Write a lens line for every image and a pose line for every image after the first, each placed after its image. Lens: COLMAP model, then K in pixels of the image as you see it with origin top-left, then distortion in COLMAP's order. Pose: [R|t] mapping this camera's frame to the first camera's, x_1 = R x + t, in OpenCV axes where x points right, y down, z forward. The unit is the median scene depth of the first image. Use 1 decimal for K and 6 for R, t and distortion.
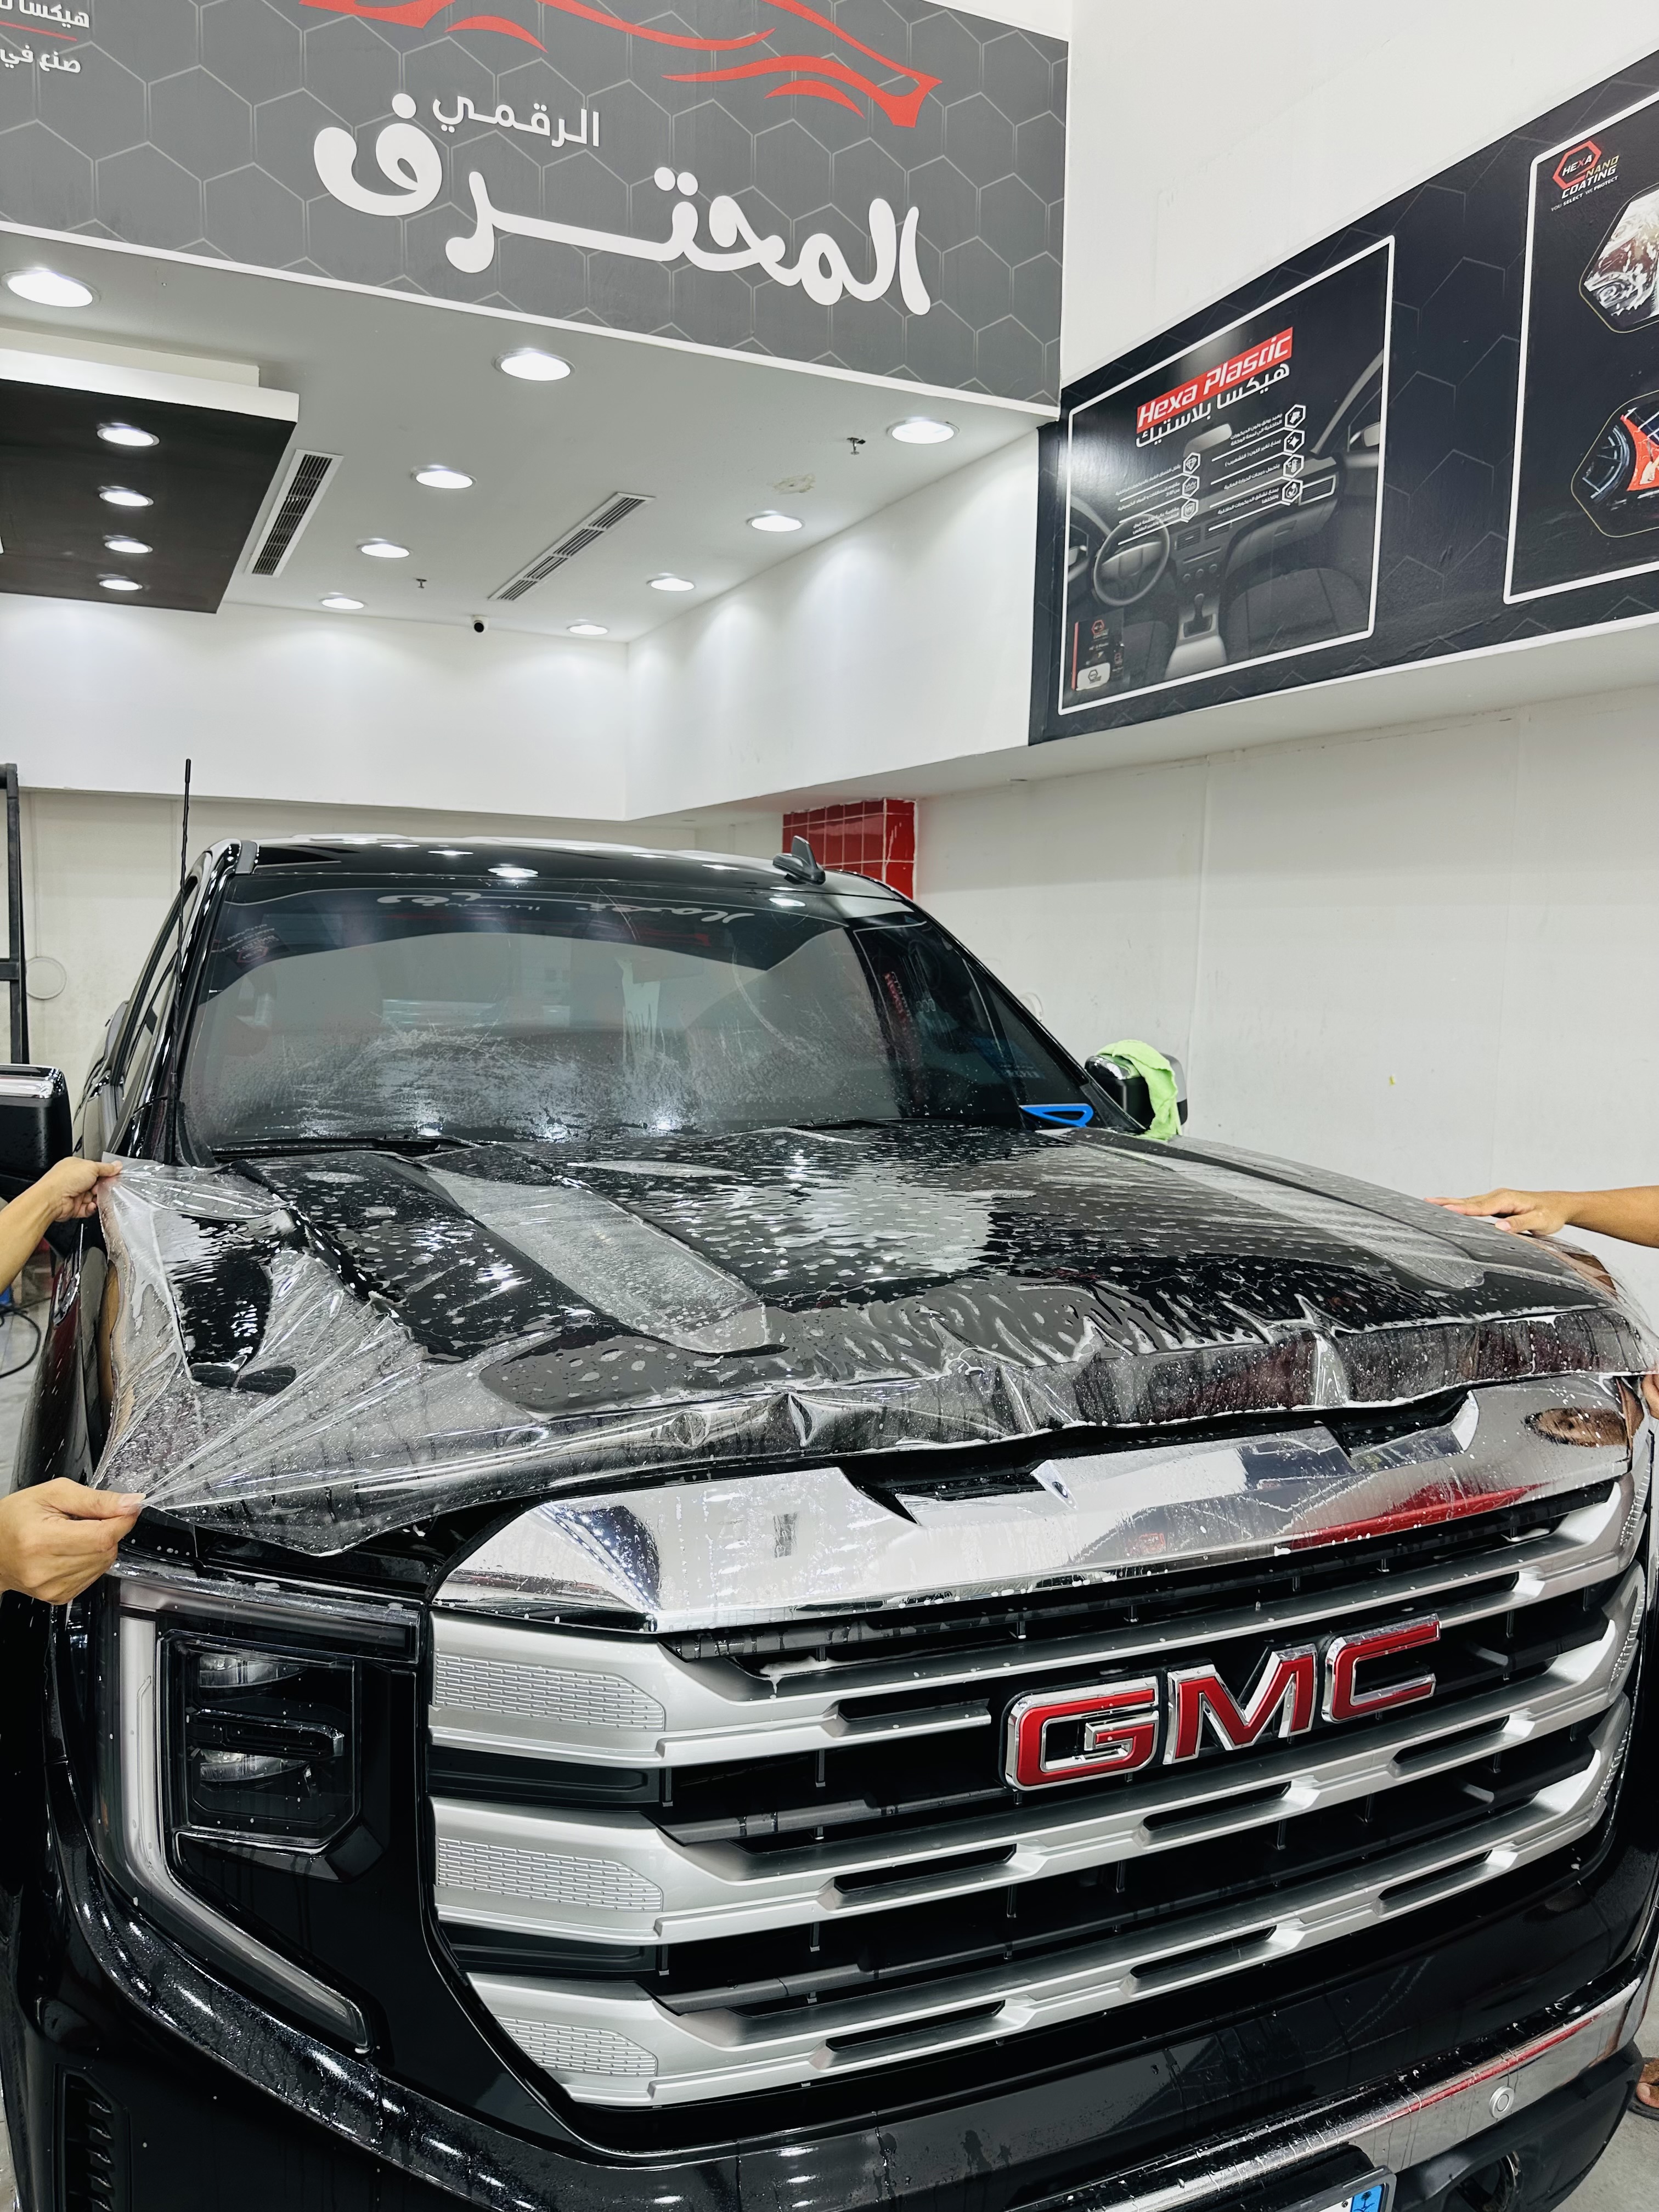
lens RADIAL K [[1563.7, 0, 829.5], [0, 1563.7, 1106.0], [0, 0, 1]] dist [-0.003735, -0.006551]
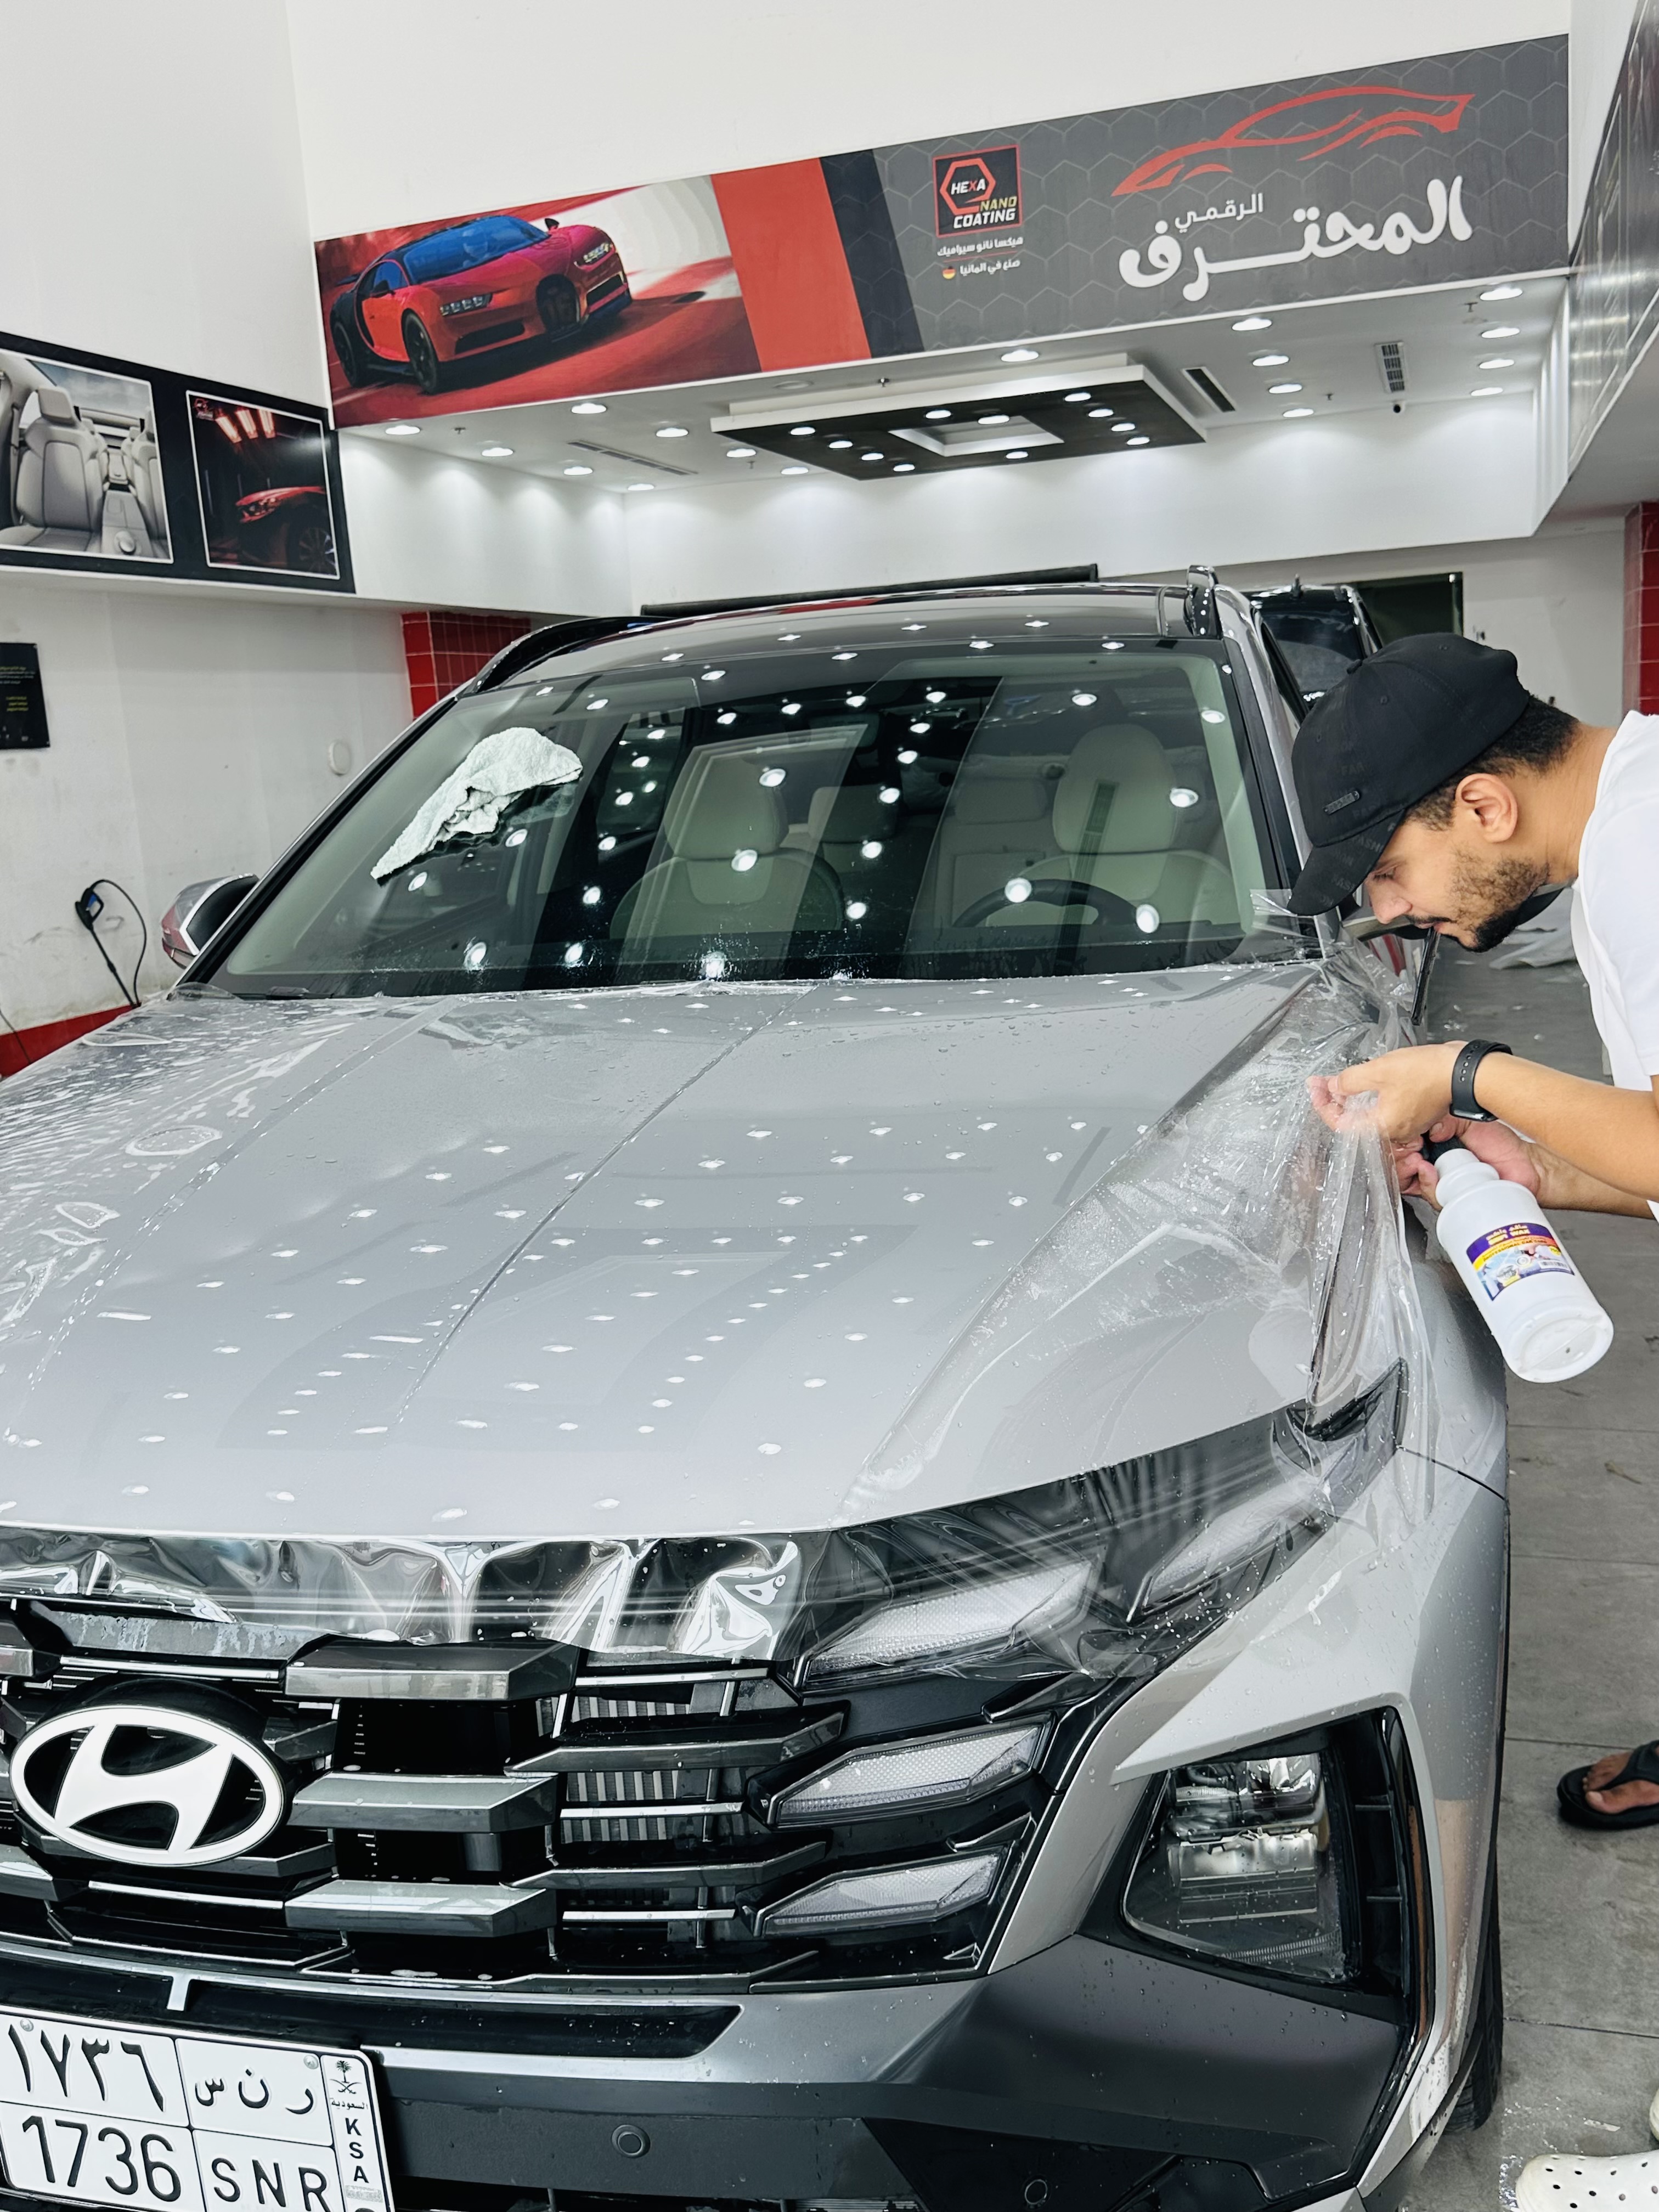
lens RADIAL K [[1918.2, 0, 829.5], [0, 1918.2, 1106.0], [0, 0, 1]] dist [-0.011202, -0.010010]
pose [[0.740160, 0.064414, -0.669338, 1.060435], [0.008639, 0.994408, 0.105251, 0.211932], [0.672375, -0.083685, 0.735465, -1.124403]]
